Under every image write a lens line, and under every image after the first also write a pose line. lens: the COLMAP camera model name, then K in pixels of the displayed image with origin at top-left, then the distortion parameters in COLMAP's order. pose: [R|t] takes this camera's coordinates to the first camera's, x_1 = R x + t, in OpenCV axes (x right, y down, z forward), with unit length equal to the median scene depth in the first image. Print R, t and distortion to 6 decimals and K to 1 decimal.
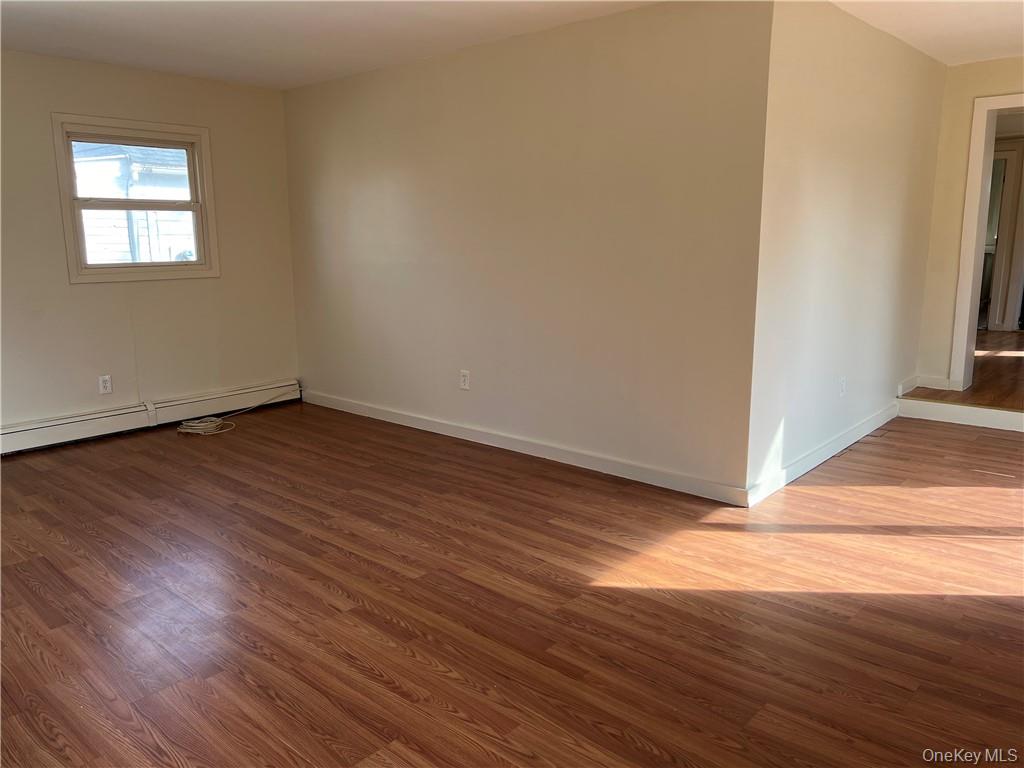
lens RADIAL K [[770.3, 0, 512.1], [0, 770.3, 381.4], [0, 0, 1]] dist [0.035918, -0.029778]
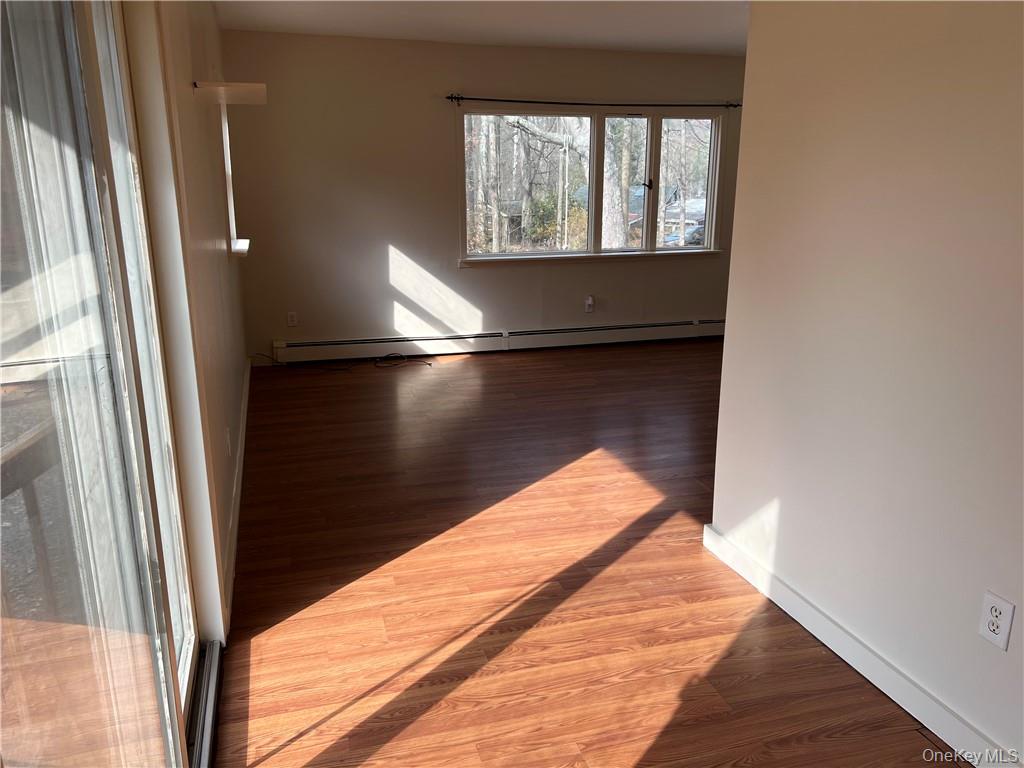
lens RADIAL K [[770.3, 0, 512.9], [0, 770.3, 388.1], [0, 0, 1]] dist [0.035918, -0.029778]
pose [[-0.522297, 0.216573, -0.824804, 1.223737], [-0.171313, 0.920848, 0.350273, -0.287233], [0.835379, 0.324246, -0.443854, 1.317261]]
